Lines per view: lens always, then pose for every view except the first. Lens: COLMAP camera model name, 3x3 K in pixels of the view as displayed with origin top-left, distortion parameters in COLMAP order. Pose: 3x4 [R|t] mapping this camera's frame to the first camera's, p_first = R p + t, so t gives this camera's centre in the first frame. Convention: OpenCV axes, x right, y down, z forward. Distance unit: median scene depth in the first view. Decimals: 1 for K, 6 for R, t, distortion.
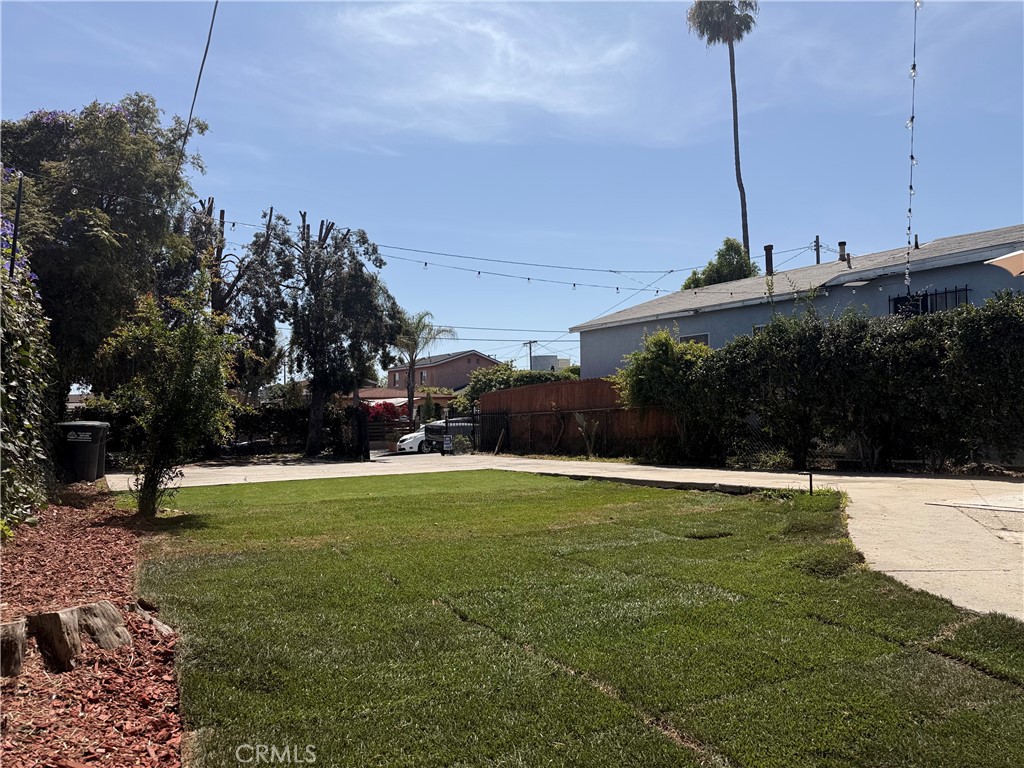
lens RADIAL K [[716.1, 0, 512.0], [0, 716.1, 384.0], [0, 0, 1]] dist [0.068970, -0.081828]
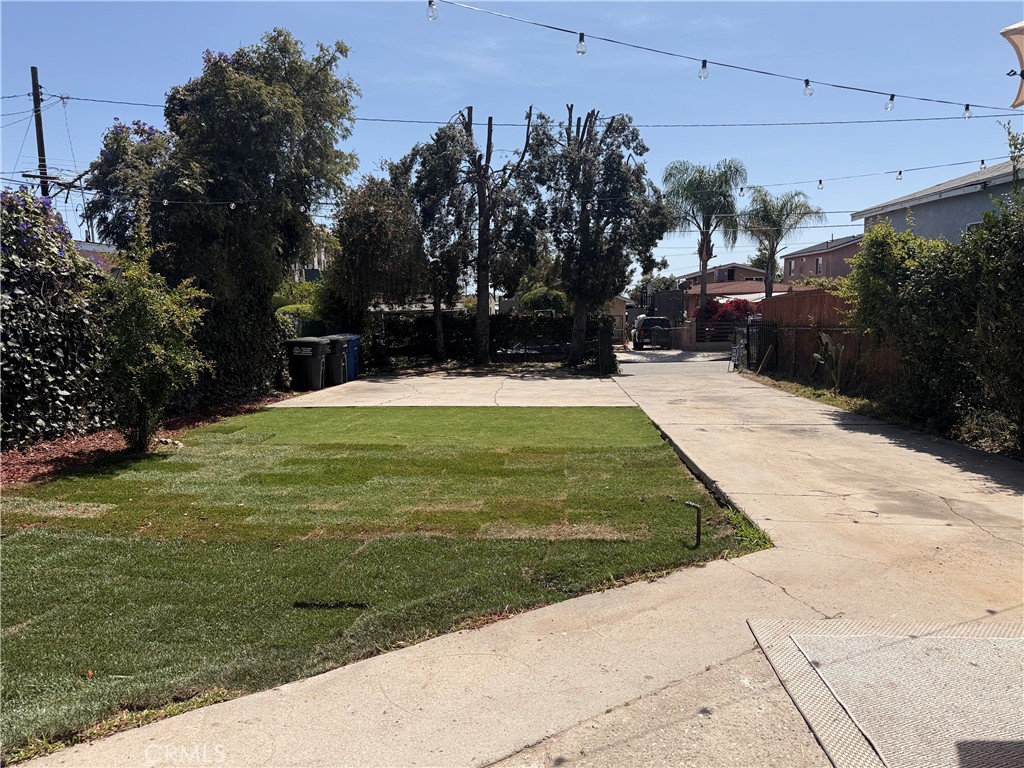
lens RADIAL K [[716.1, 0, 512.0], [0, 716.1, 384.0], [0, 0, 1]] dist [0.068970, -0.081828]
pose [[0.823177, 0.062053, -0.564384, 0.110064], [0.028090, 0.988342, 0.149637, -0.012776], [0.567090, -0.139031, 0.811837, 0.079566]]
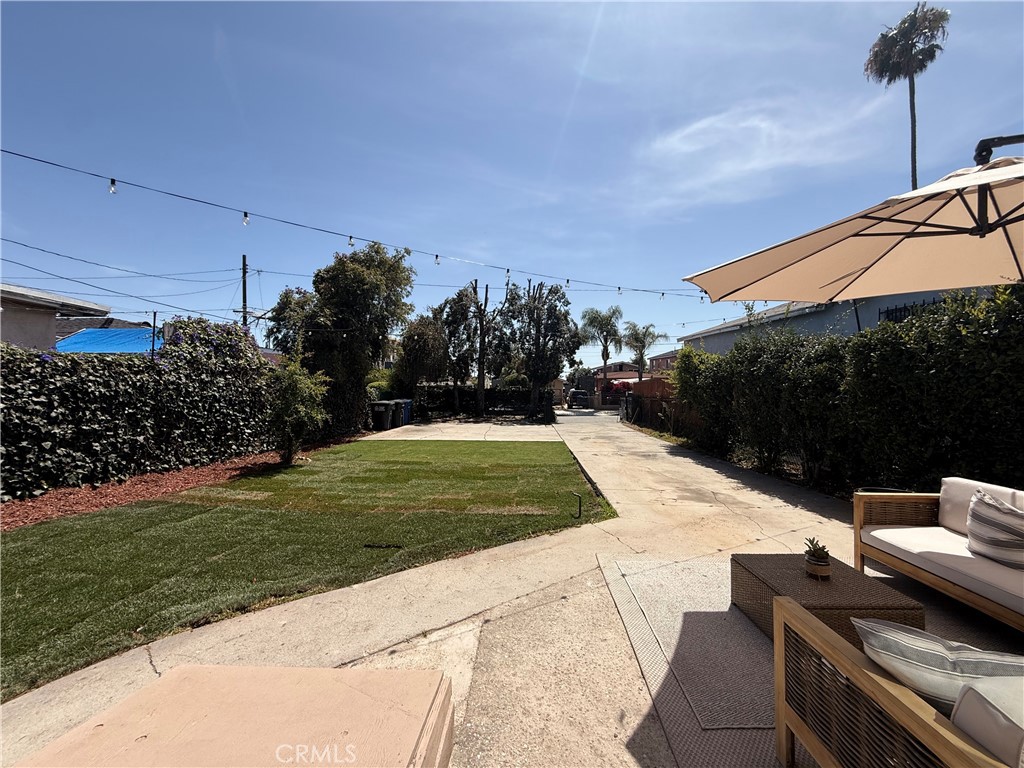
lens RADIAL K [[407.3, 0, 507.8], [0, 407.3, 381.0], [0, 0, 1]] dist [-0.001174, 0.000020]
pose [[0.832153, 0.007991, -0.554489, 0.120386], [0.015663, 0.999159, 0.037905, -0.015162], [0.554326, -0.040228, 0.831327, 0.073631]]
